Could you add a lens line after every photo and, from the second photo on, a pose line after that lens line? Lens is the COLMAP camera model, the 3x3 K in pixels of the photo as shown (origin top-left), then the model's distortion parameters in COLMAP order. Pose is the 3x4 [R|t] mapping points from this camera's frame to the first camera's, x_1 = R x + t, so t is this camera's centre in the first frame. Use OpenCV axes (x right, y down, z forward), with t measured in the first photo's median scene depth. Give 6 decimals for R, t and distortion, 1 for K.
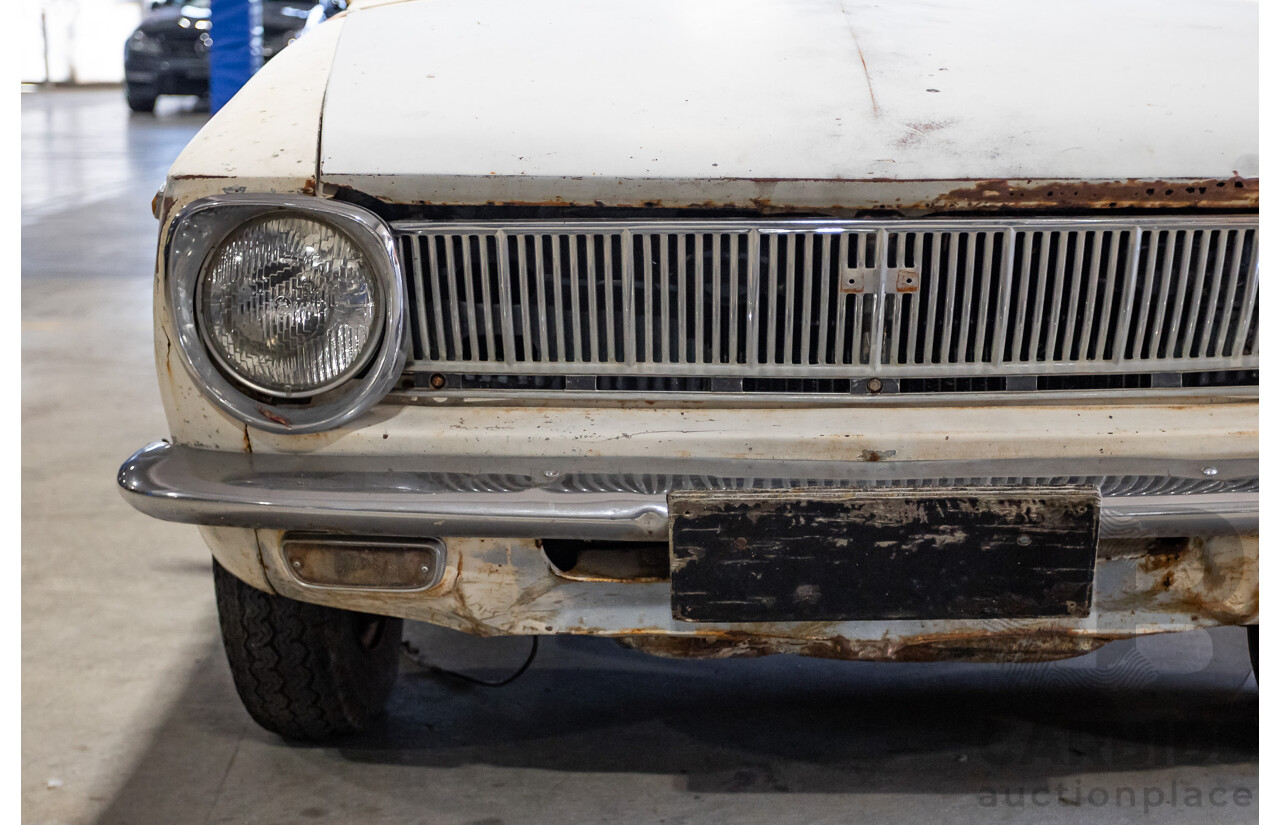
lens RADIAL K [[2146.8, 0, 628.0], [0, 2146.8, 382.0], [0, 0, 1]] dist [-0.025948, 0.000000]
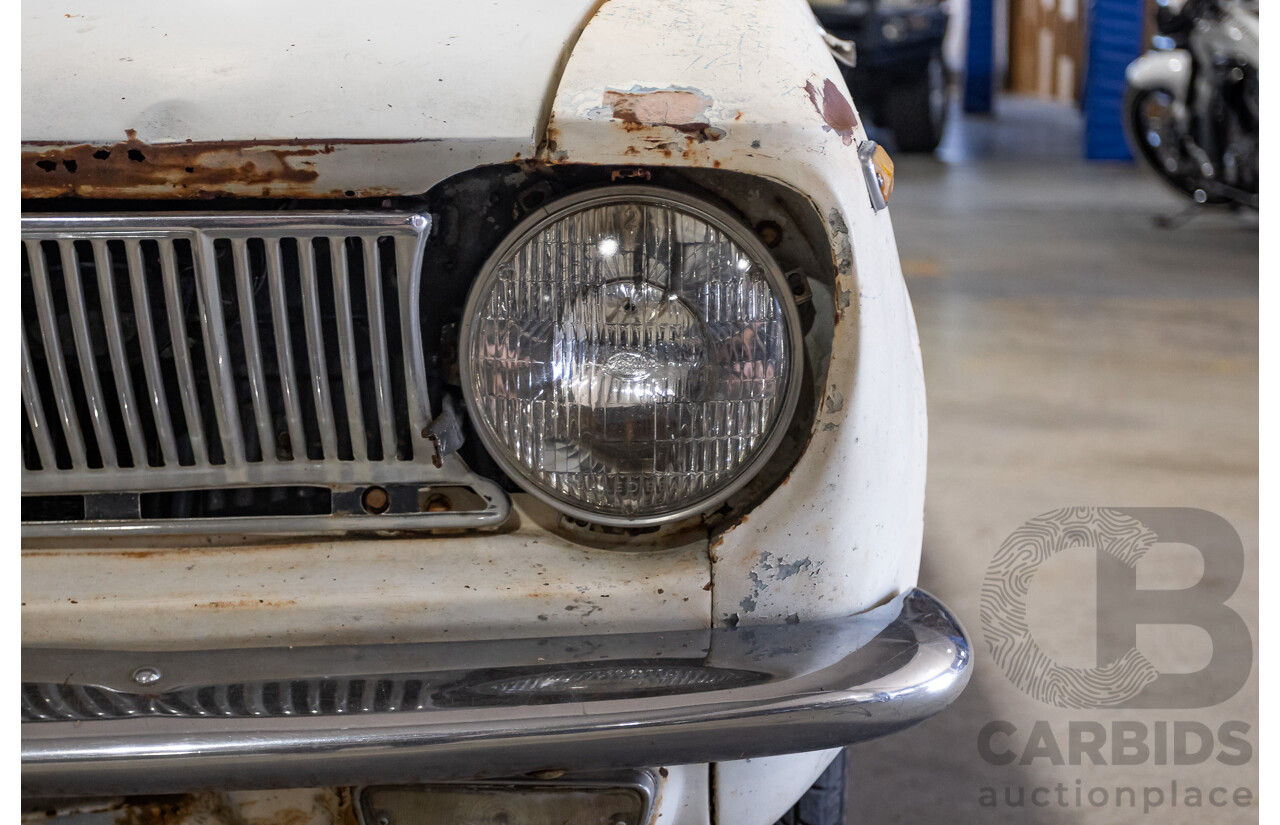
lens RADIAL K [[2146.8, 0, 632.2], [0, 2146.8, 386.8], [0, 0, 1]] dist [-0.025948, 0.000000]
pose [[0.999751, 0.001636, 0.022242, 0.376227], [-0.001617, 0.999998, -0.000908, -0.032064], [-0.022243, 0.000872, 0.999752, 0.435258]]
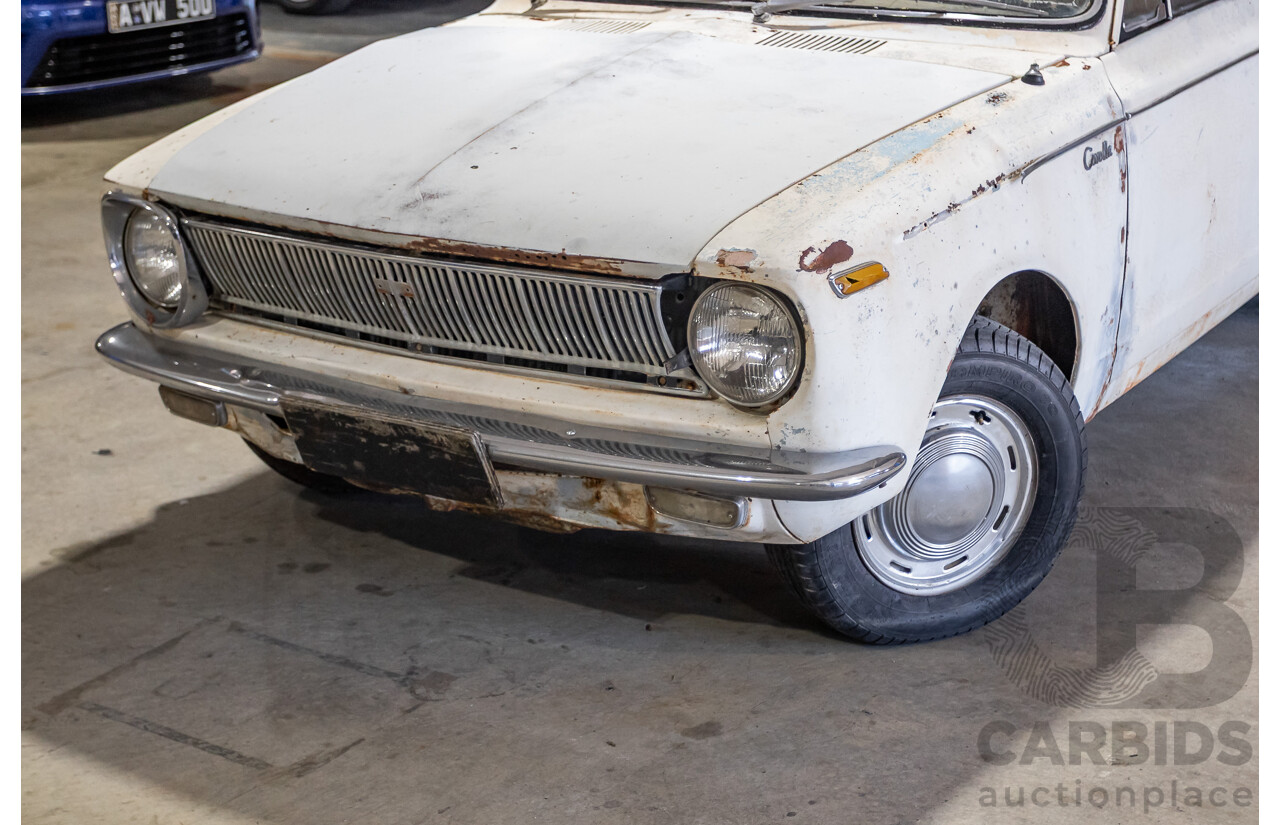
lens RADIAL K [[2146.8, 0, 644.6], [0, 2146.8, 406.6], [0, 0, 1]] dist [-0.025948, 0.000000]
pose [[0.858737, 0.153013, -0.489037, 1.061708], [-0.083595, 0.983423, 0.160908, -0.229855], [0.505551, -0.097296, 0.857293, -0.312672]]
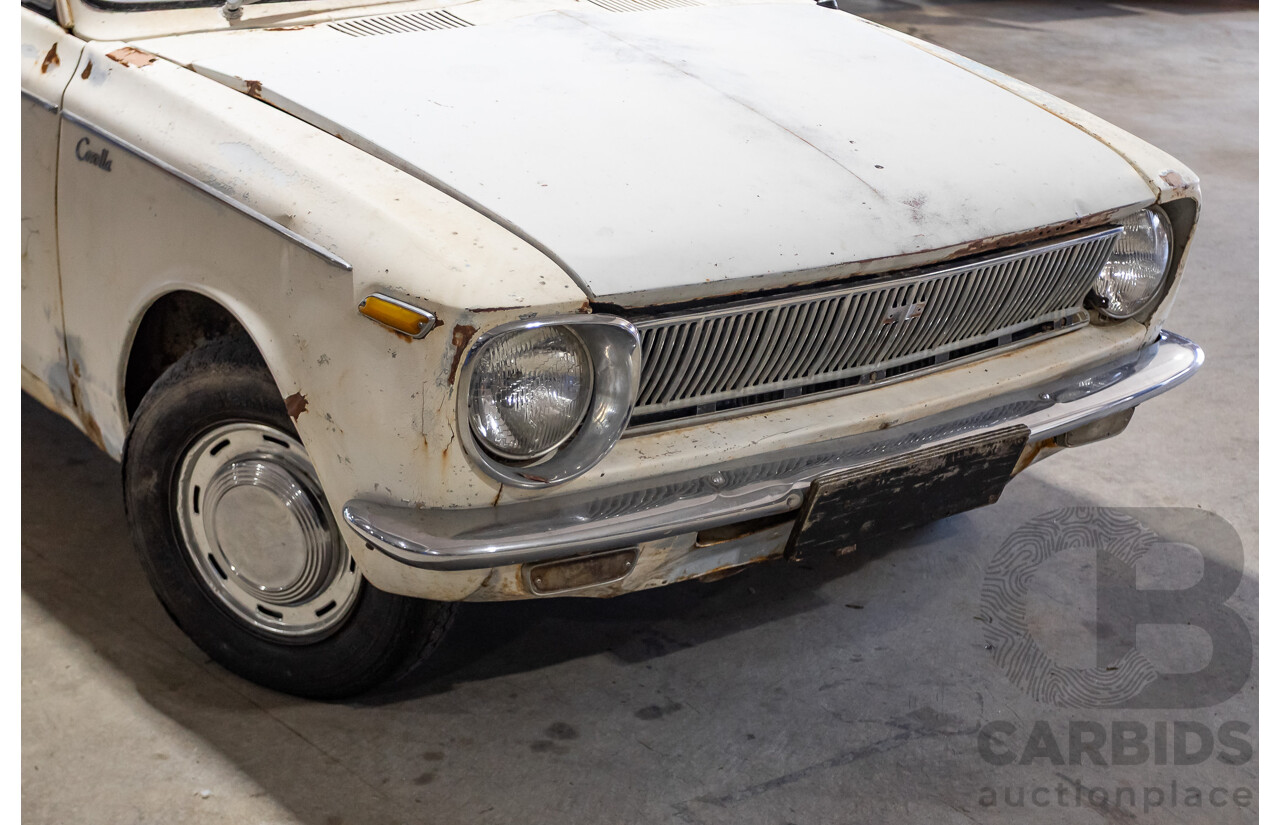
lens RADIAL K [[2146.8, 0, 626.0], [0, 2146.8, 358.7], [0, 0, 1]] dist [-0.025948, 0.000000]
pose [[0.791697, -0.164034, 0.588480, -0.875686], [0.073908, 0.981920, 0.174270, -0.277108], [-0.606427, -0.094476, 0.789507, -0.051824]]
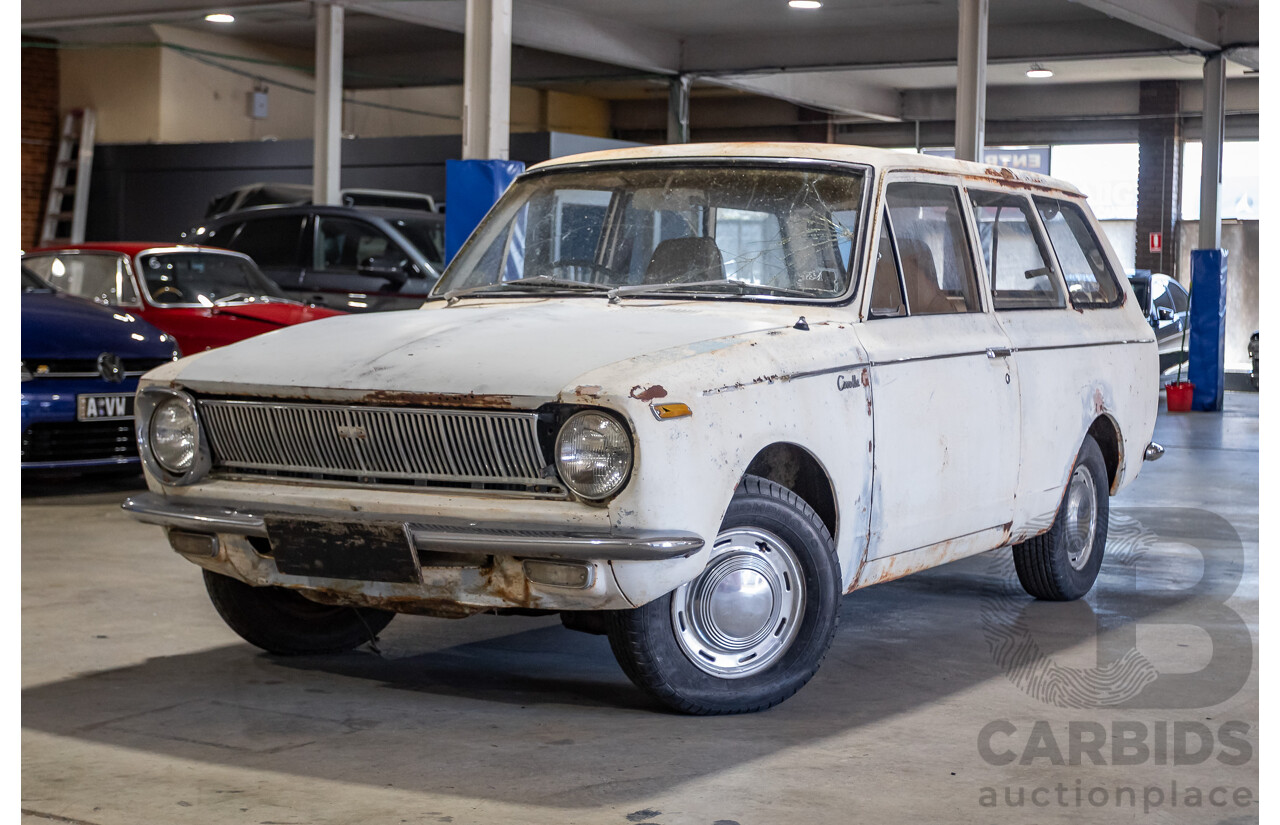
lens RADIAL K [[2146.8, 0, 642.9], [0, 2146.8, 402.2], [0, 0, 1]] dist [-0.025948, 0.000000]
pose [[0.882916, 0.040873, -0.467749, 1.449878], [-0.101493, 0.989266, -0.105133, 0.131158], [0.458431, 0.140297, 0.877587, -0.898321]]
